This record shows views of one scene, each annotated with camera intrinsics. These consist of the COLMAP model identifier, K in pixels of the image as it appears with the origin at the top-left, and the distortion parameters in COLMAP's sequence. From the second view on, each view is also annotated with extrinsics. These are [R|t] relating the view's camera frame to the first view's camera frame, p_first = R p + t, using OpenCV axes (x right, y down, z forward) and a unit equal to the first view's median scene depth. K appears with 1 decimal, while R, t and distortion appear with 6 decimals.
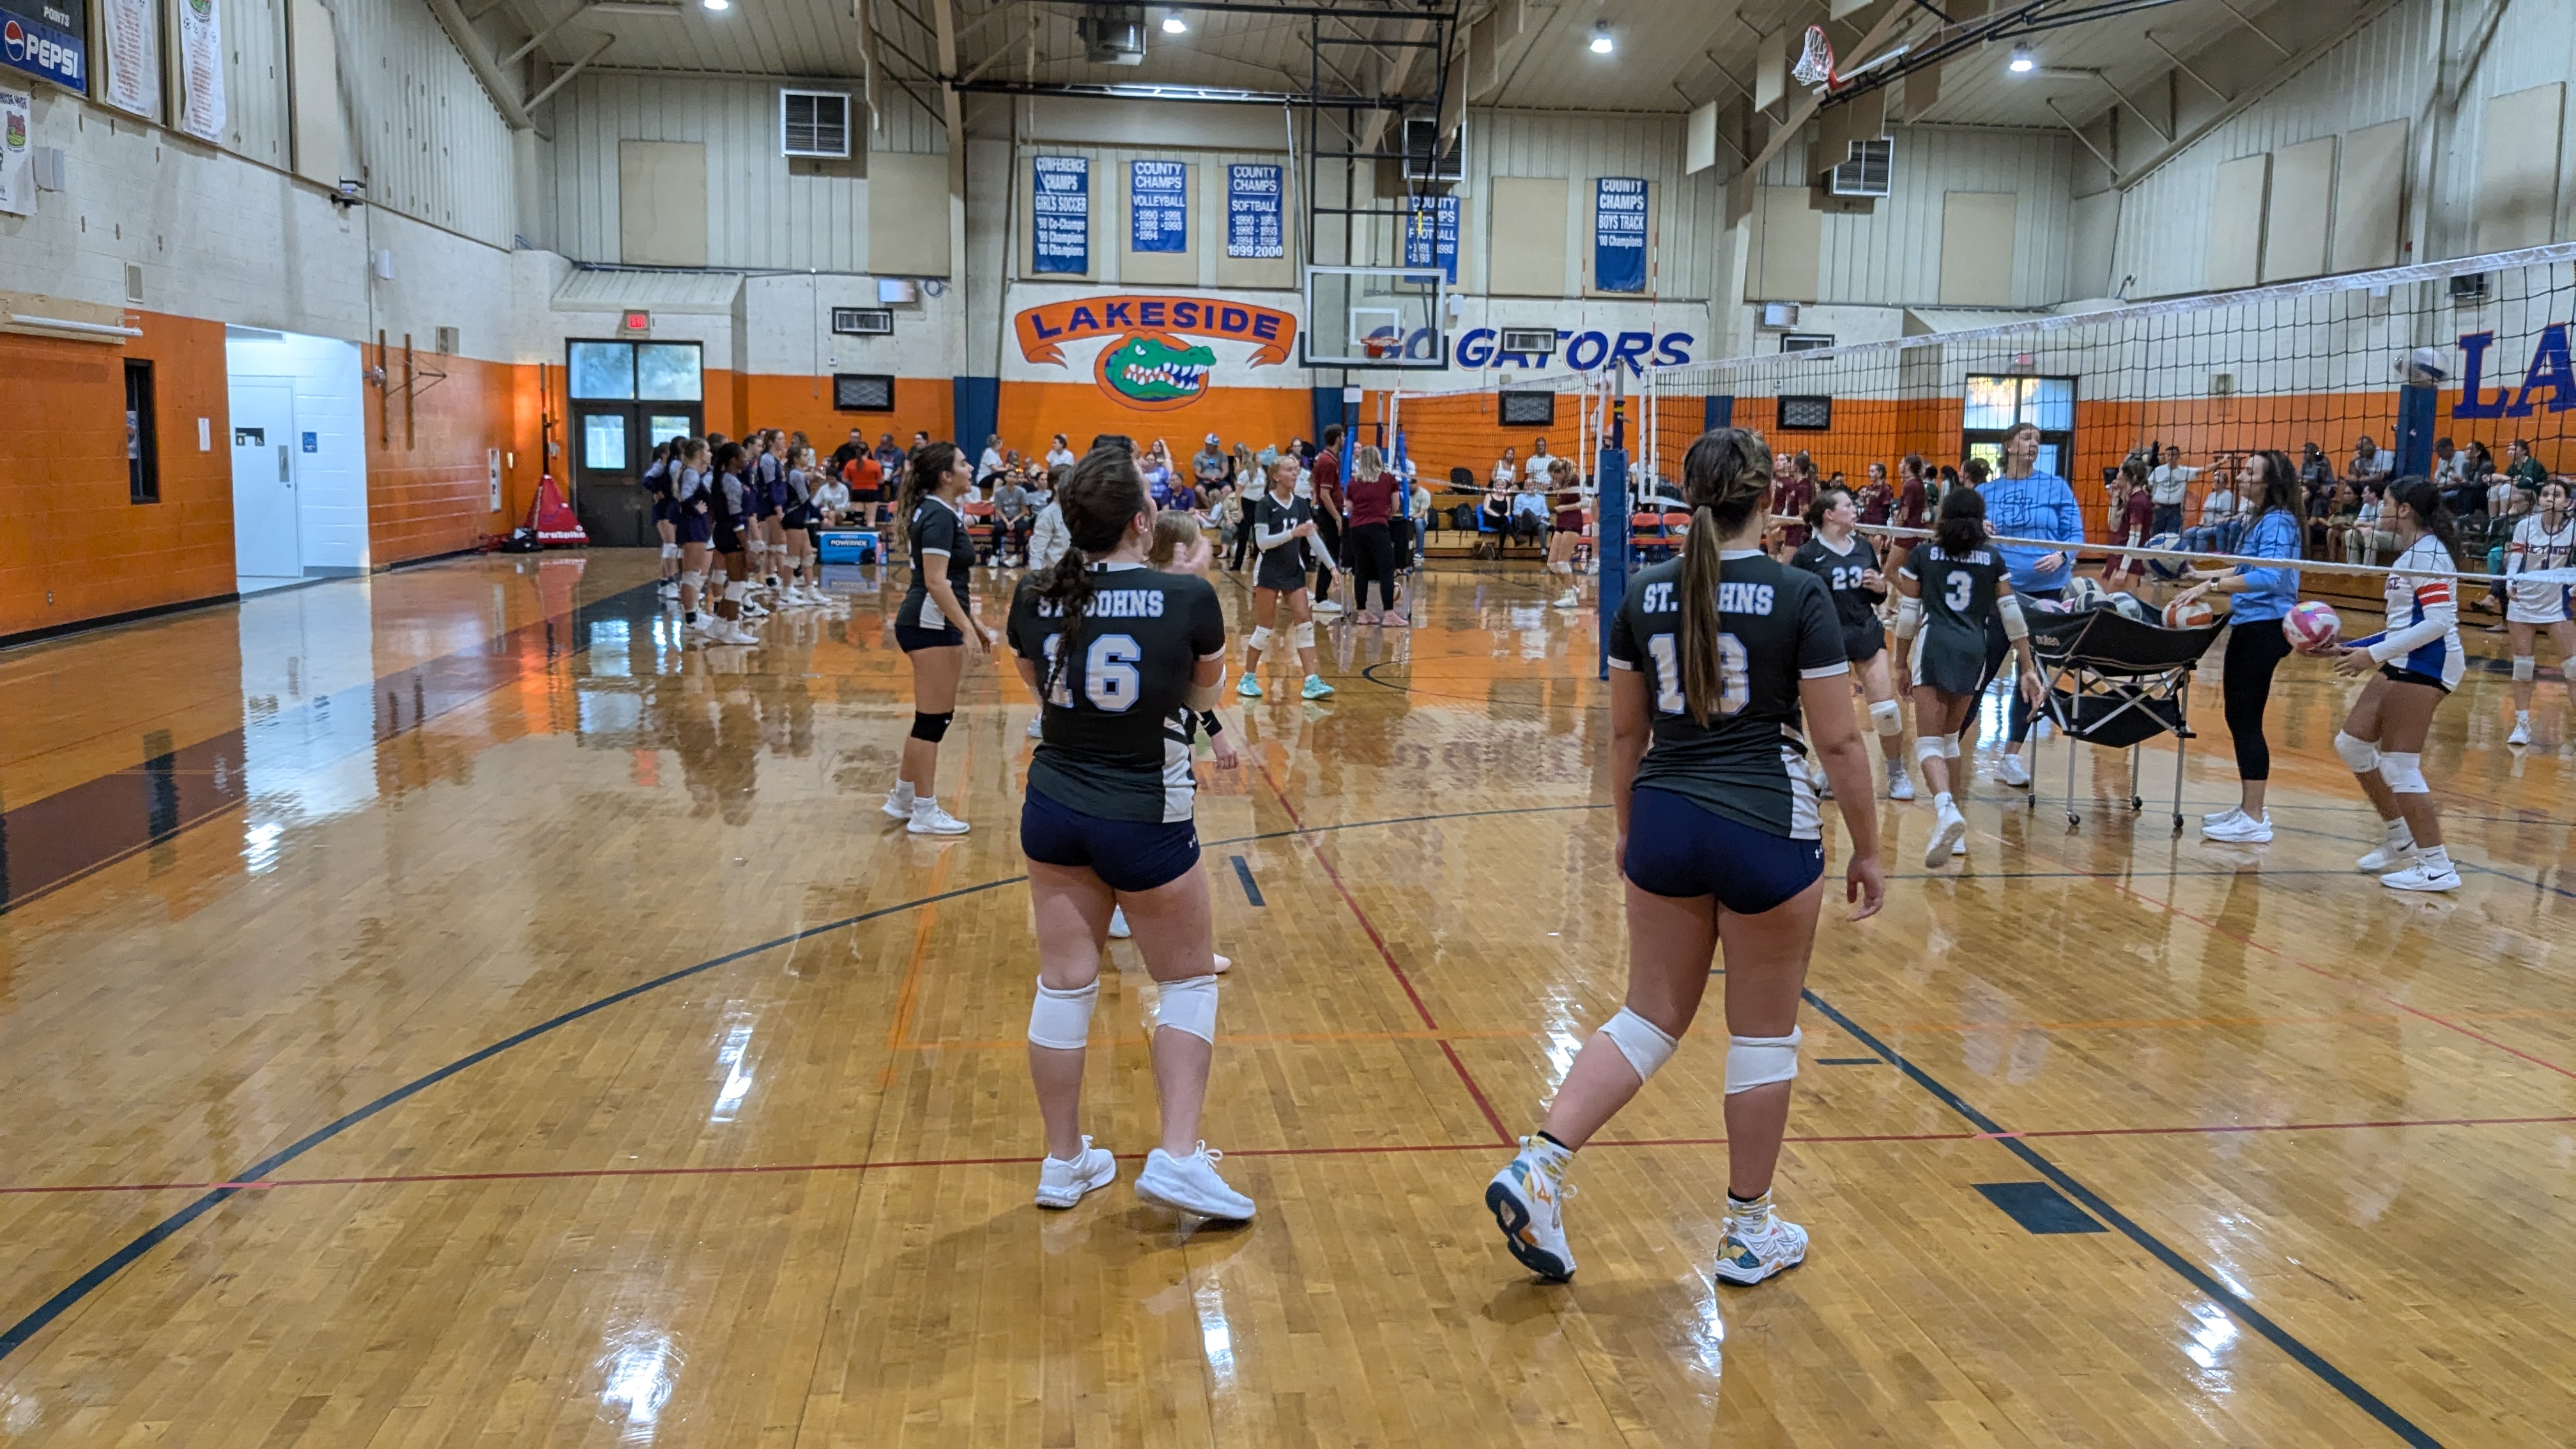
lens RADIAL K [[2133.7, 0, 1318.6], [0, 2133.7, 726.5], [0, 0, 1]] dist [0.044674, -0.084065]
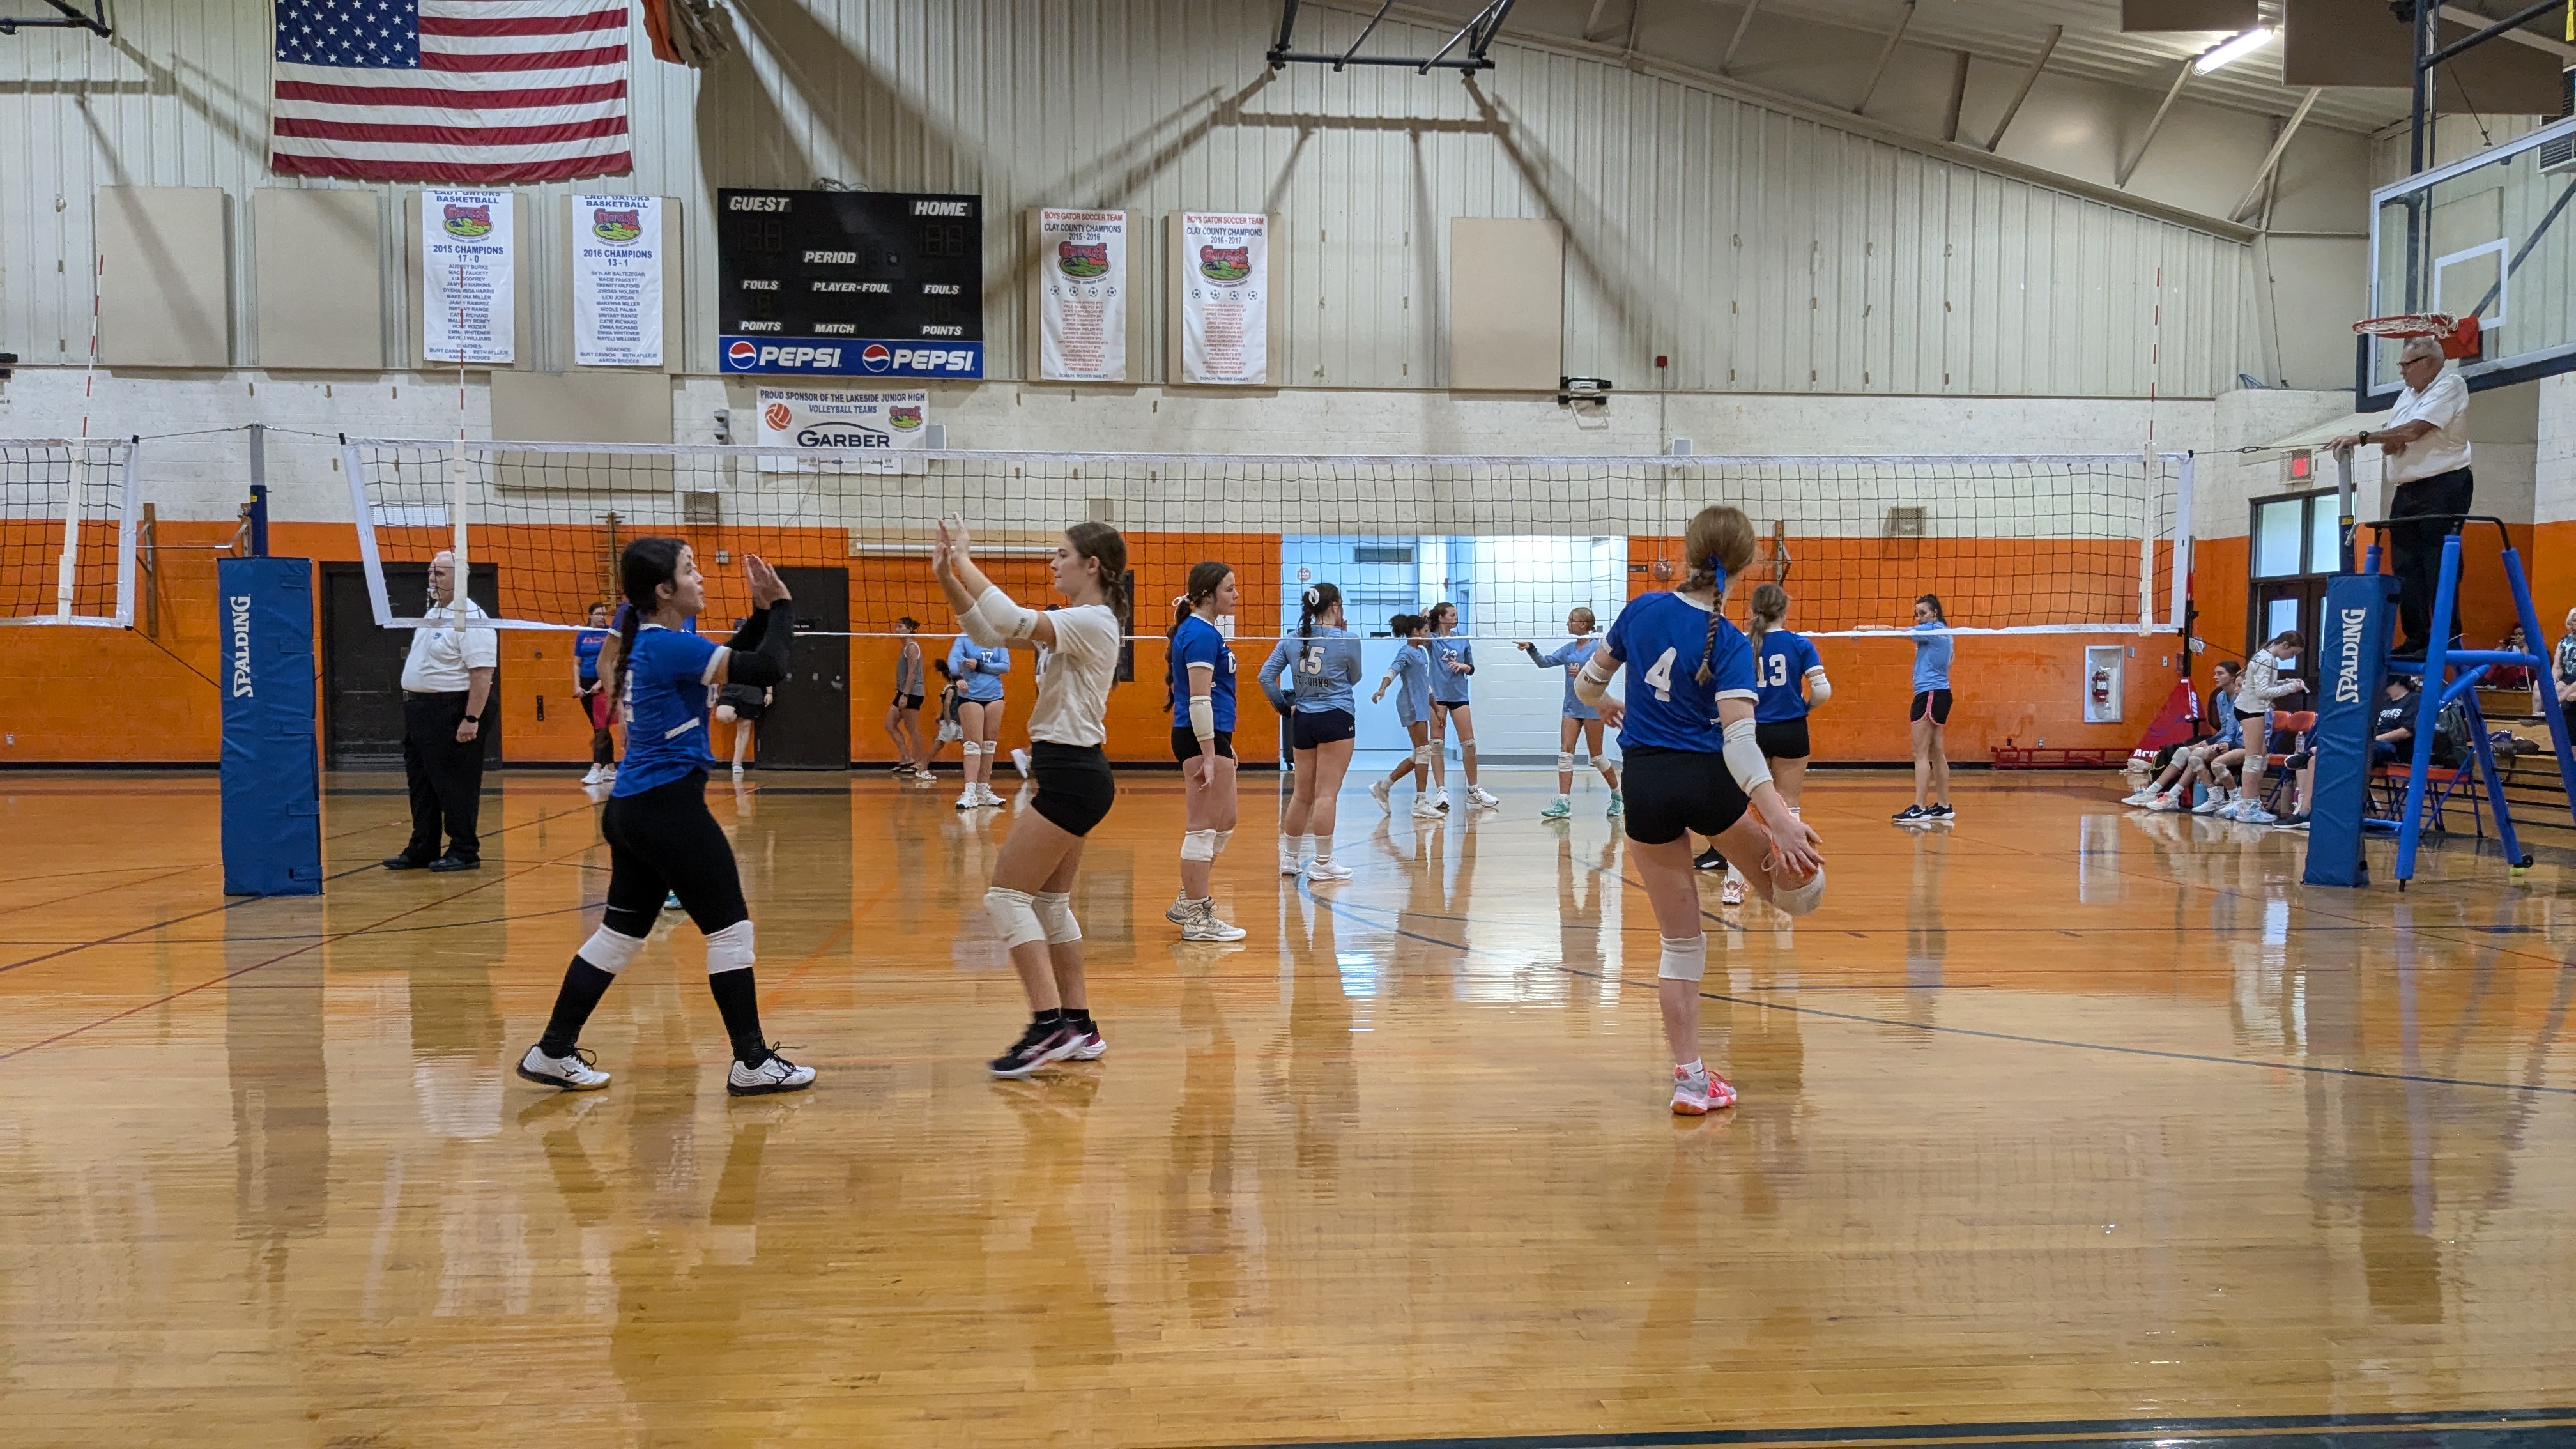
lens RADIAL K [[2133.7, 0, 1293.9], [0, 2133.7, 752.2], [0, 0, 1]] dist [0.044674, -0.084065]
pose [[-0.051028, 0.020773, -0.998481, 0.442470], [-0.133329, 0.990692, 0.027425, -0.069096], [0.989757, 0.134526, -0.047783, 0.728209]]
